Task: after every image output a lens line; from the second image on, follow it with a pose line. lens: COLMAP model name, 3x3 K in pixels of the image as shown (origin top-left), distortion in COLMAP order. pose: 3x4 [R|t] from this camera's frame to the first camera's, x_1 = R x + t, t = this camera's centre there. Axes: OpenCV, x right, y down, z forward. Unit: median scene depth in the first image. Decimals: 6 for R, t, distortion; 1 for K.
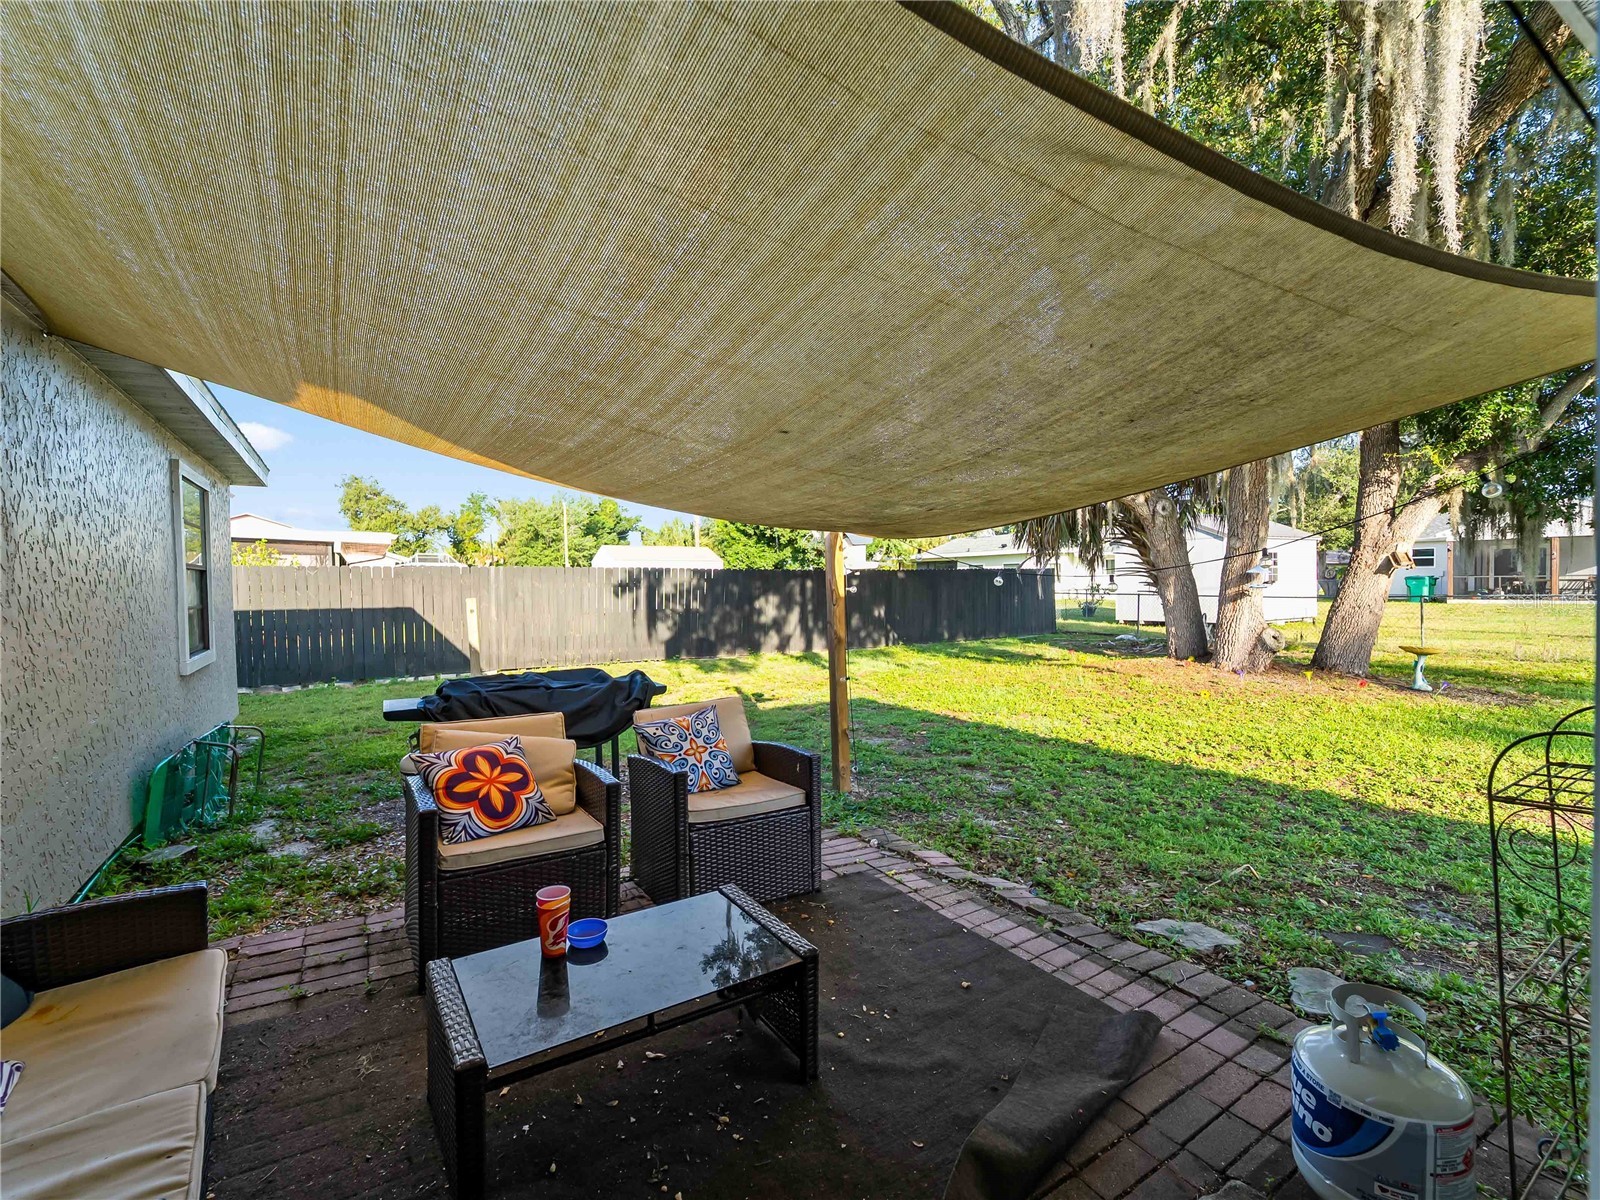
lens RADIAL K [[730.7, 0, 809.7], [0, 730.7, 593.5], [0, 0, 1]] dist [0.005185, -0.002094]
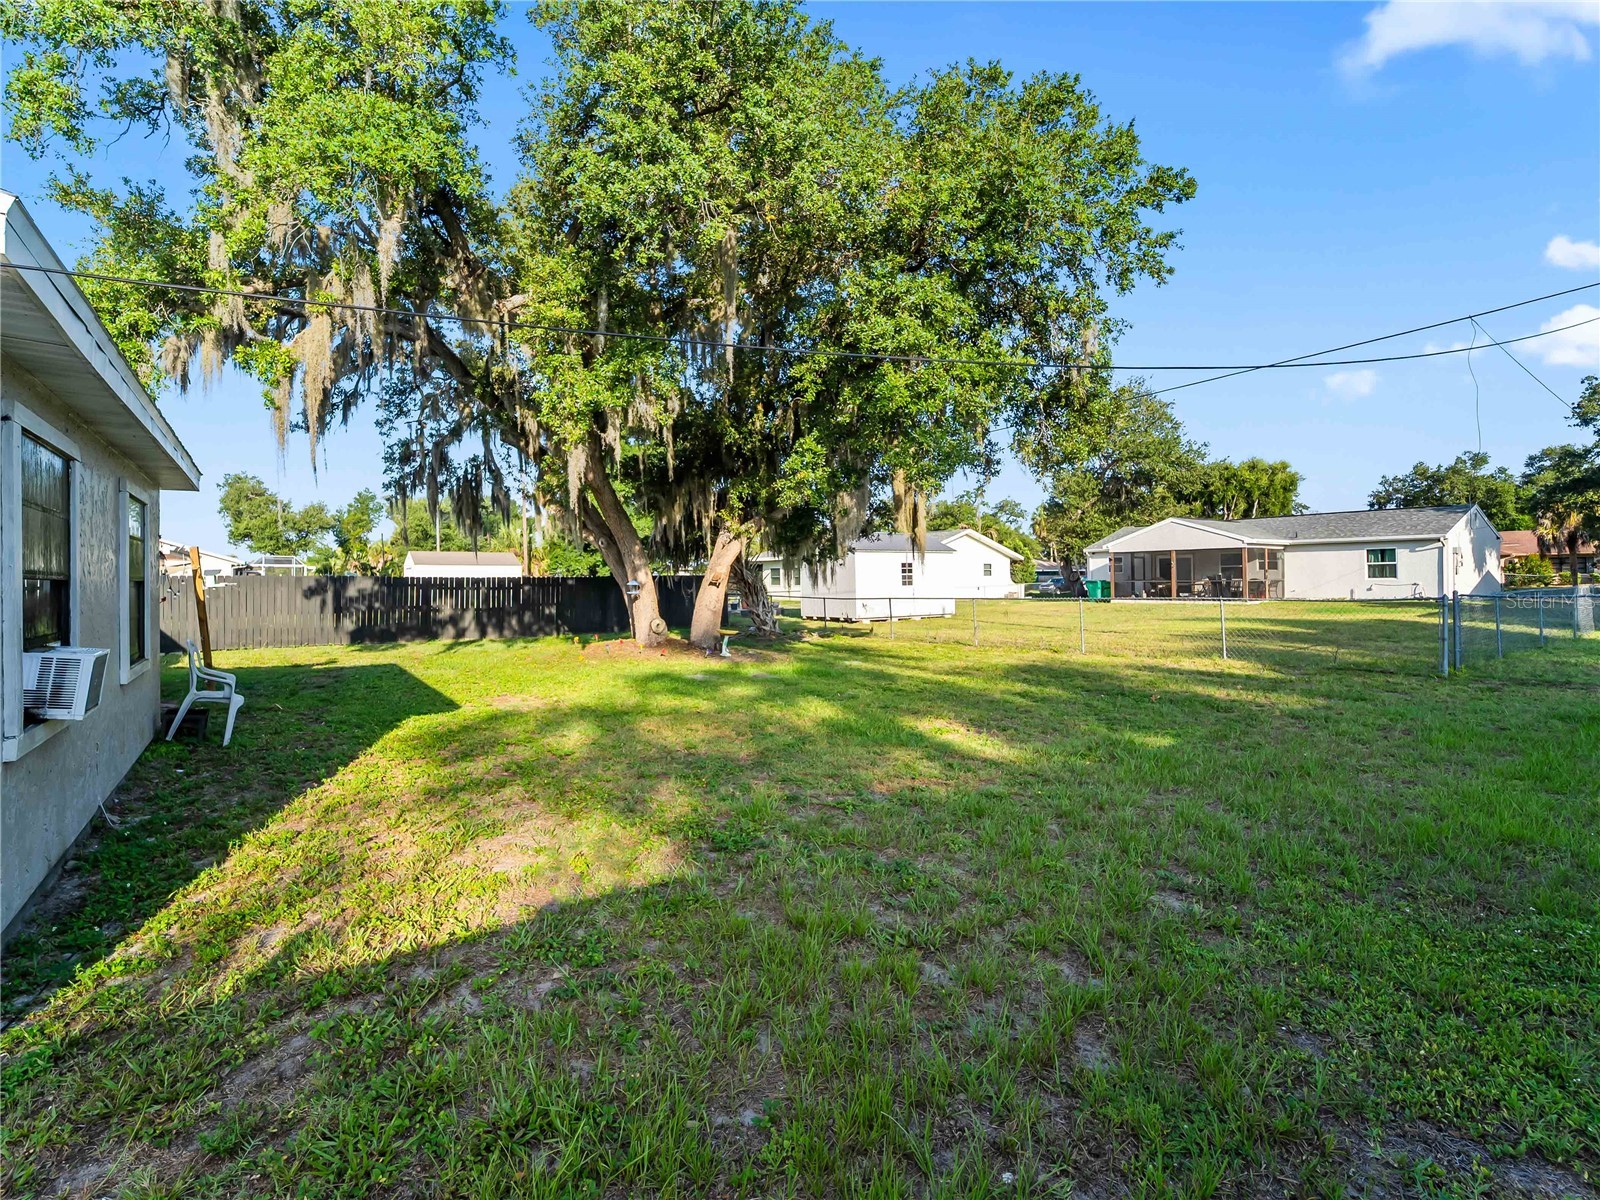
lens RADIAL K [[730.7, 0, 799.9], [0, 730.7, 593.0], [0, 0, 1]] dist [0.005185, -0.002094]
pose [[0.998158, 0.002382, 0.060624, 0.479507], [-0.002581, 0.999992, 0.003193, -0.011408], [-0.060616, -0.003344, 0.998156, -0.331539]]
